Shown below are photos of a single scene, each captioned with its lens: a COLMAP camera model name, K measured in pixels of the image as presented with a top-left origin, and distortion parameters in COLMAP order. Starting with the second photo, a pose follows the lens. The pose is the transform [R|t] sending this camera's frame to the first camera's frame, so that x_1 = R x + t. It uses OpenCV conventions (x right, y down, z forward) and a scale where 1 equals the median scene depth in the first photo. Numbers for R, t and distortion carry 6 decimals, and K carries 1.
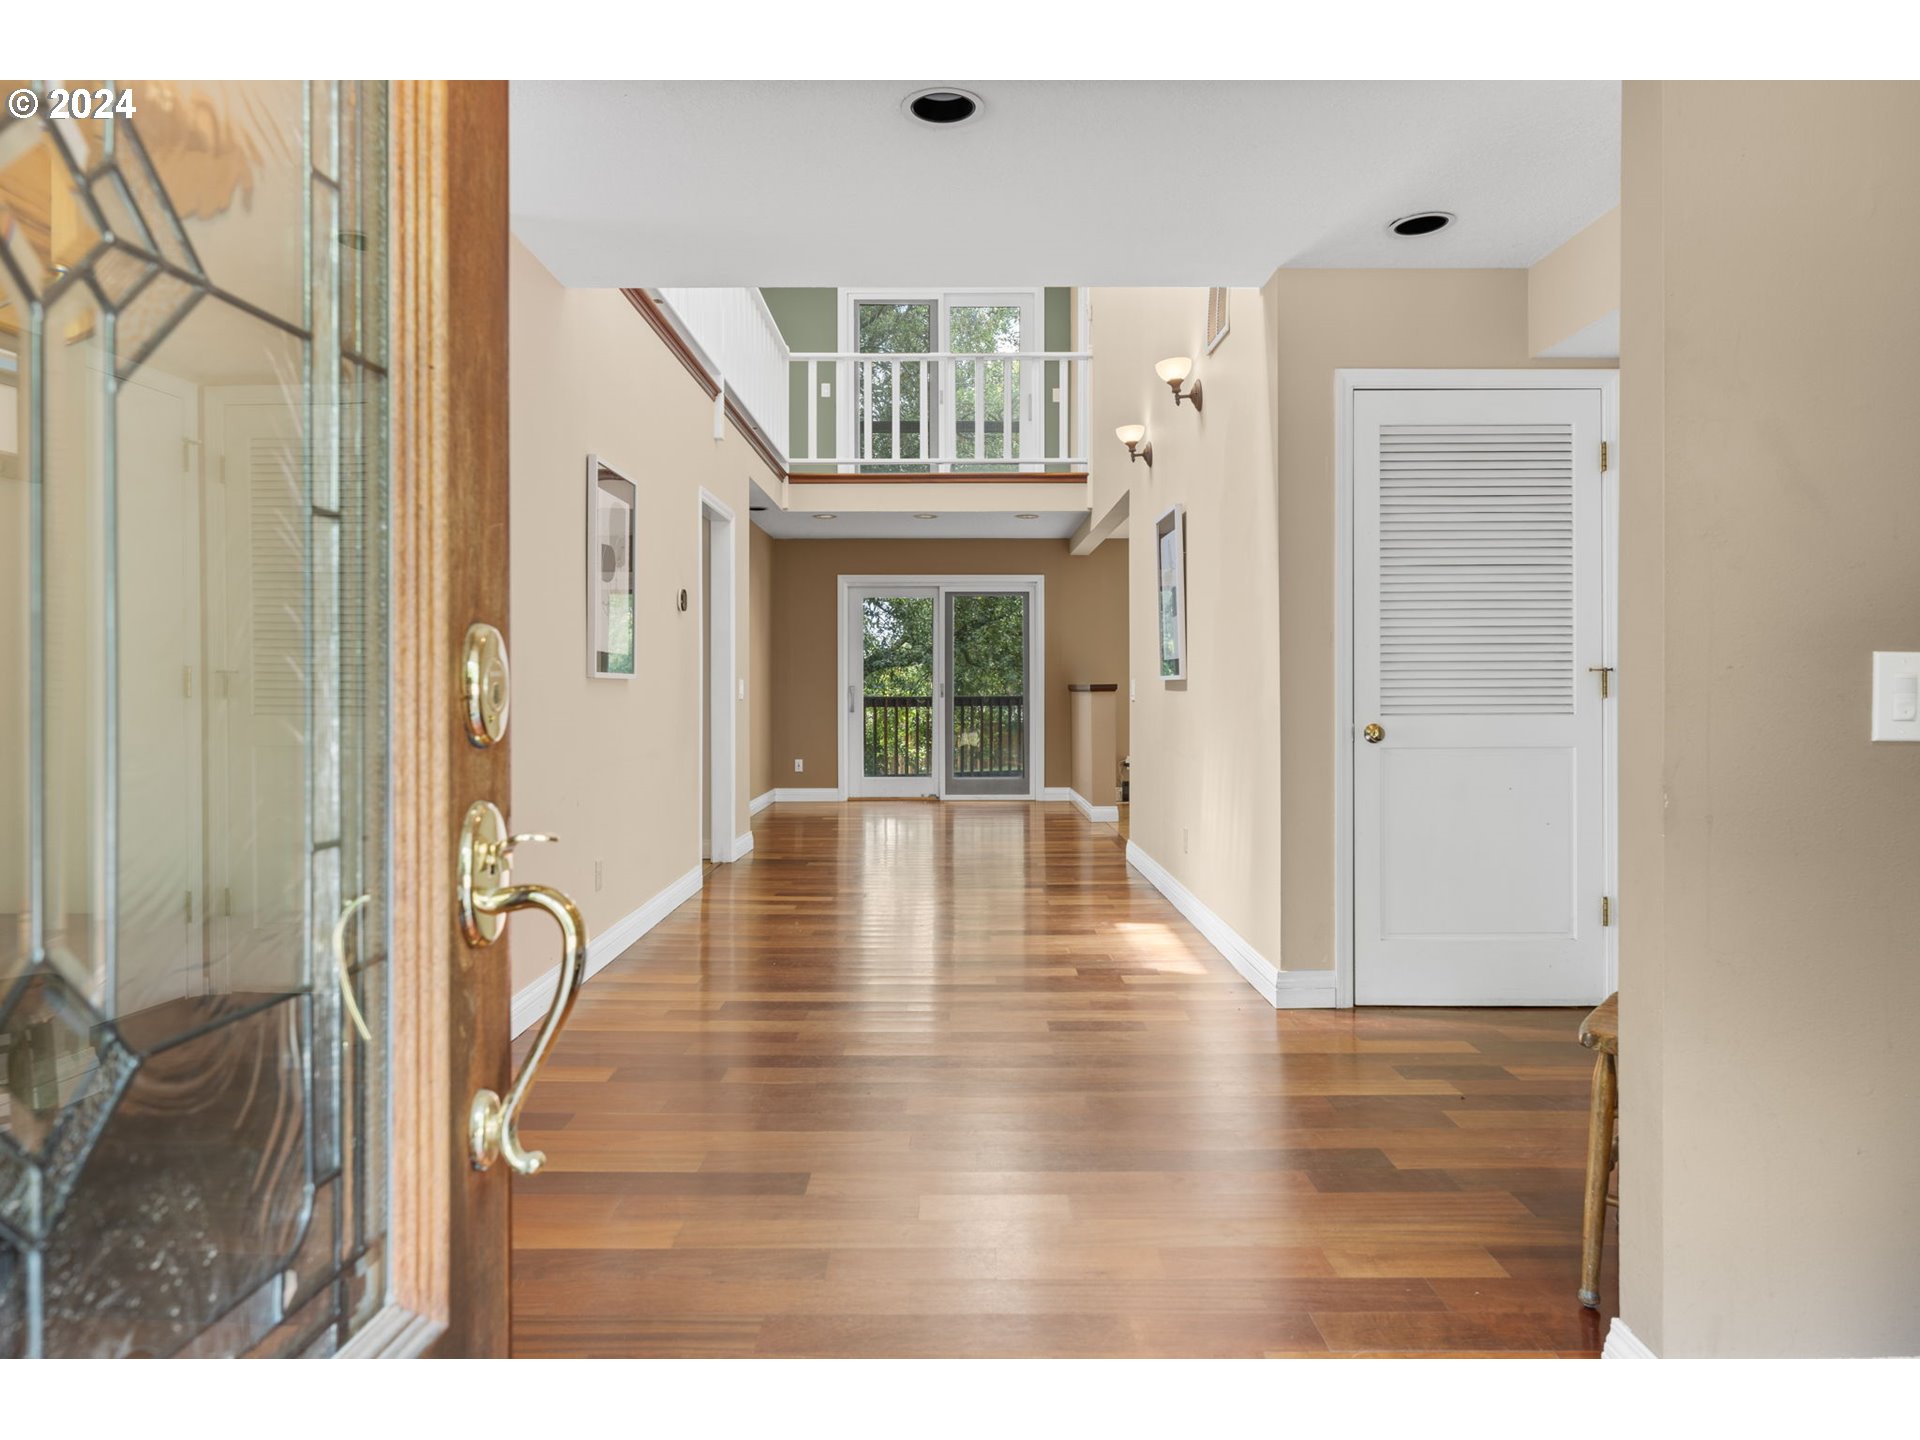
lens RADIAL K [[1247.5, 0, 959.1], [0, 1247.5, 704.6], [0, 0, 1]] dist [-0.001403, -0.000263]
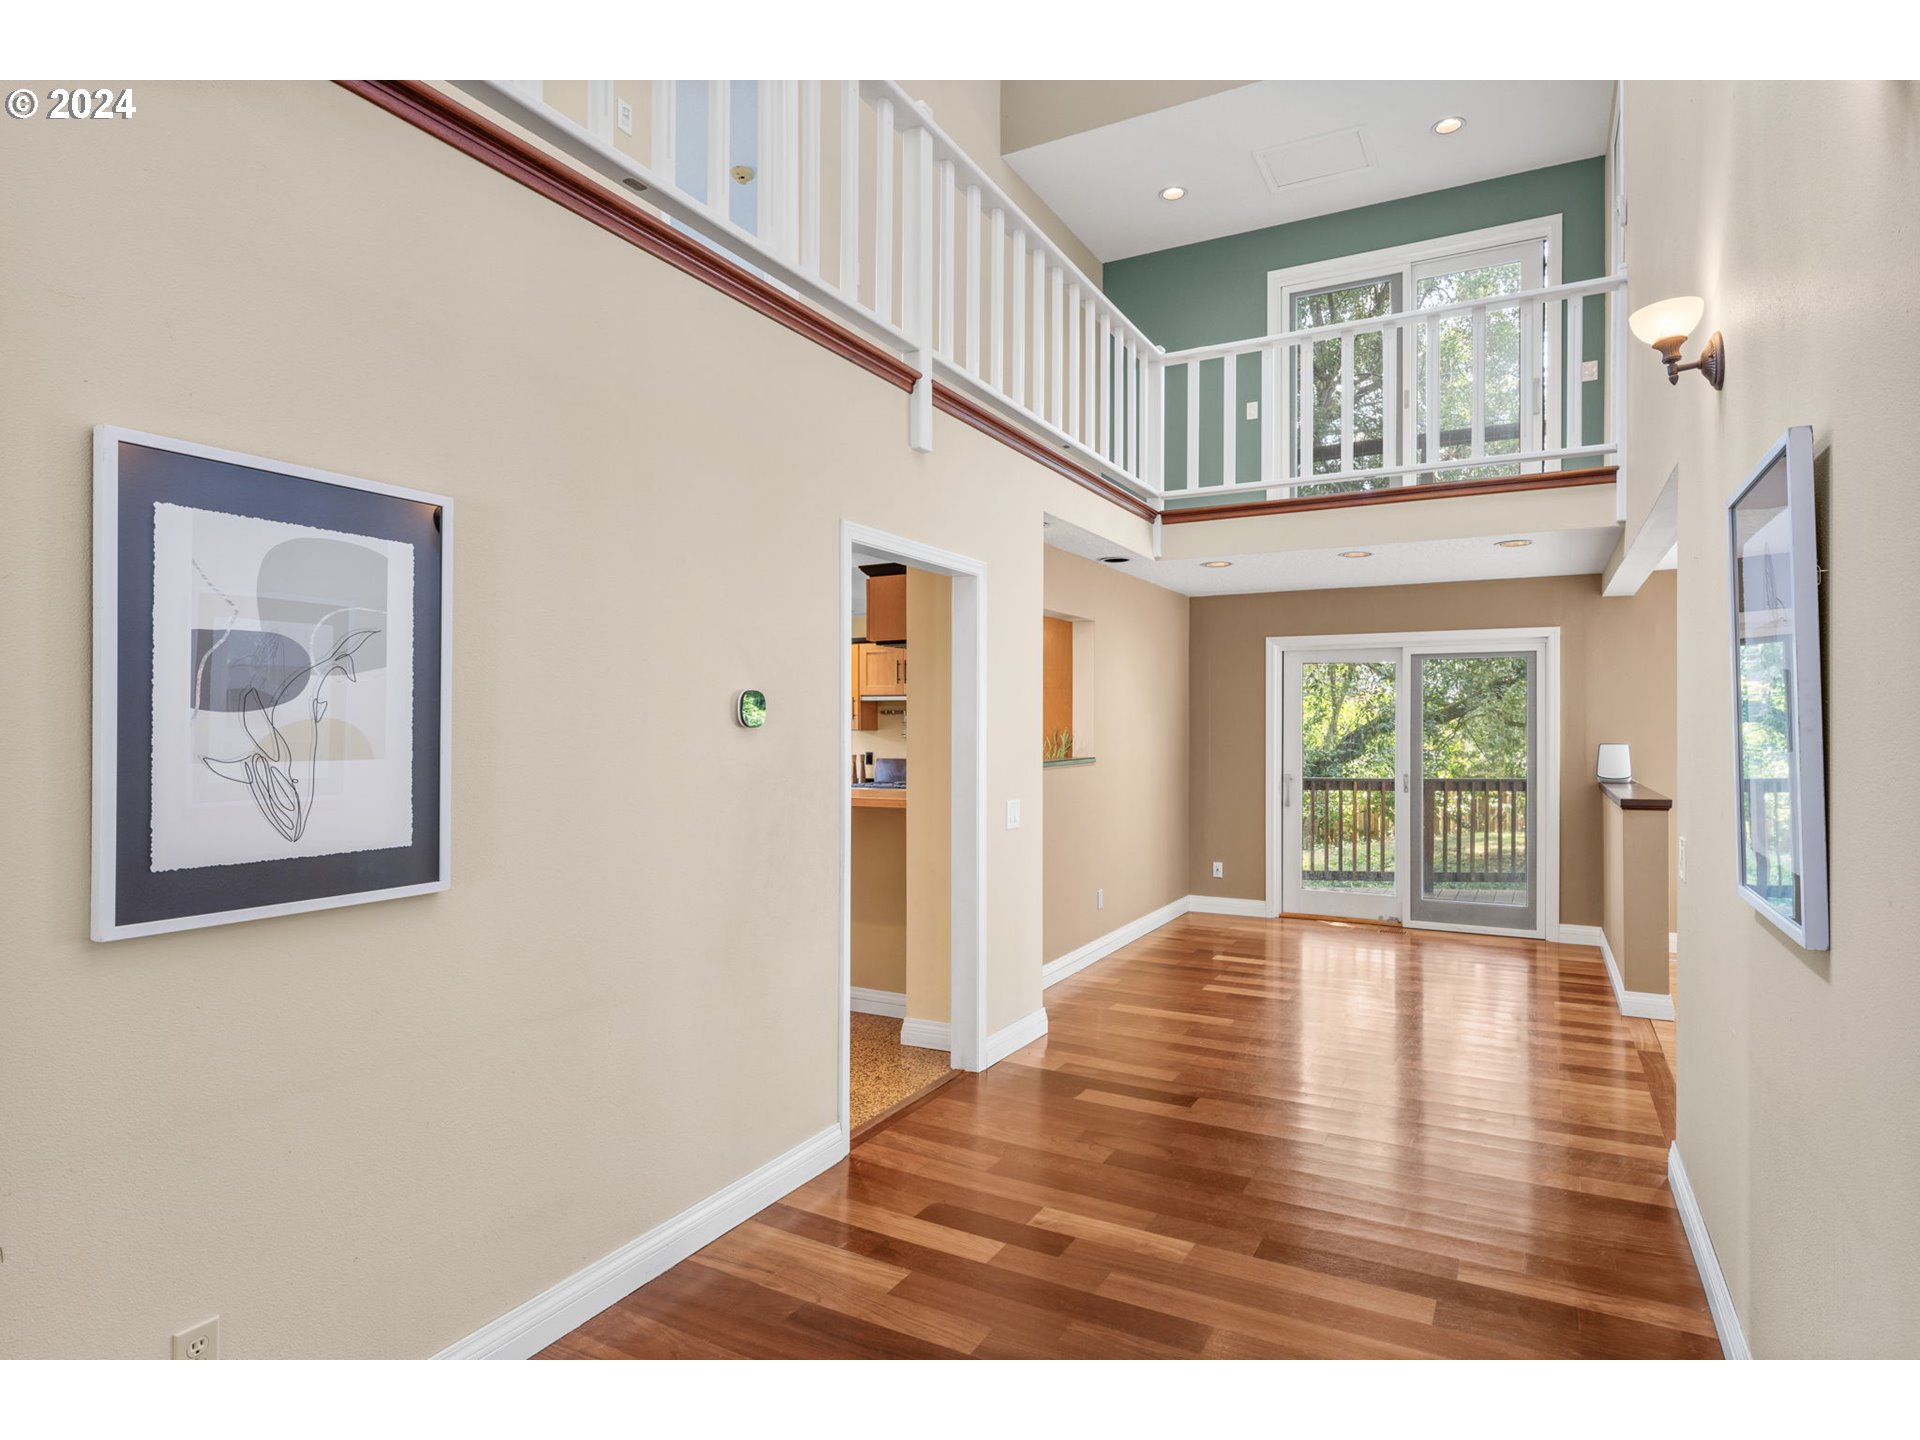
lens RADIAL K [[1061.0, 0, 961.5], [0, 1061.0, 741.0], [0, 0, 1]] dist [0.003342, 0.000397]
pose [[0.881760, 0.008550, -0.471621, 0.053444], [-0.009180, 0.999957, 0.000966, -0.036211], [0.471609, 0.003478, 0.881801, 0.304540]]
